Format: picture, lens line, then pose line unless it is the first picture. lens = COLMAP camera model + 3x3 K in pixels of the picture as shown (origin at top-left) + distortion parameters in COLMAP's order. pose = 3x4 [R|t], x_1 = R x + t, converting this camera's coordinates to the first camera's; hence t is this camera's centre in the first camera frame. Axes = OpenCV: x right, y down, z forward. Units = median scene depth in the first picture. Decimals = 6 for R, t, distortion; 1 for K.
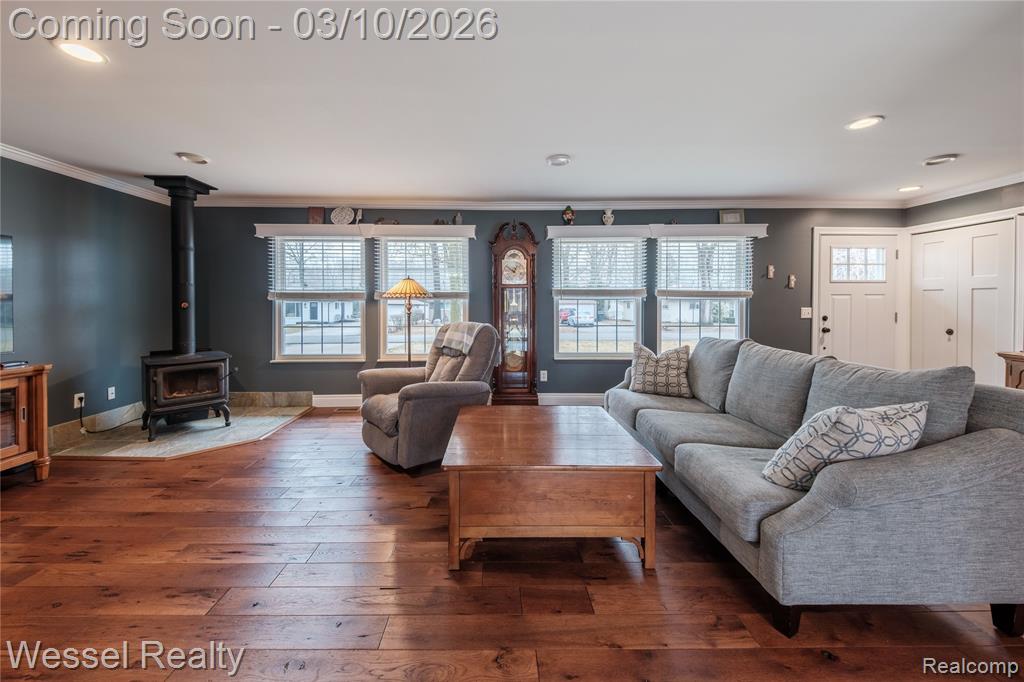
lens RADIAL K [[386.6, 0, 494.6], [0, 386.6, 307.1], [0, 0, 1]] dist [0.014124, -0.008357]
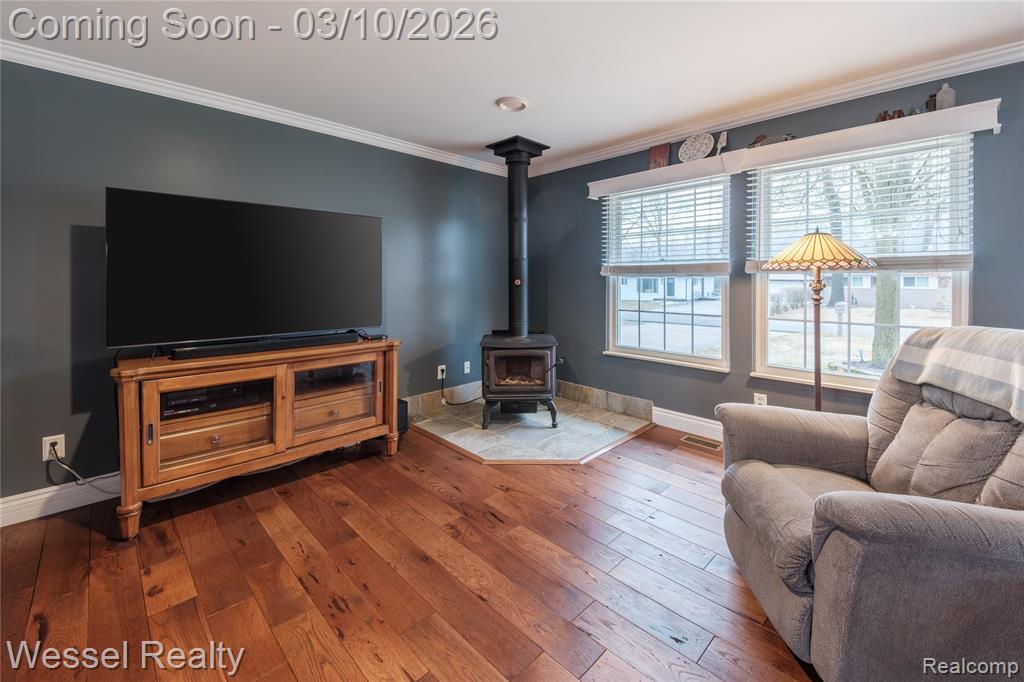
lens RADIAL K [[411.9, 0, 522.1], [0, 411.9, 286.6], [0, 0, 1]] dist [0.000370, -0.000519]
pose [[0.706780, 0.012173, -0.707329, -0.113041], [-0.003405, 0.999899, 0.013806, -0.007781], [0.707425, -0.007349, 0.706750, 0.325989]]
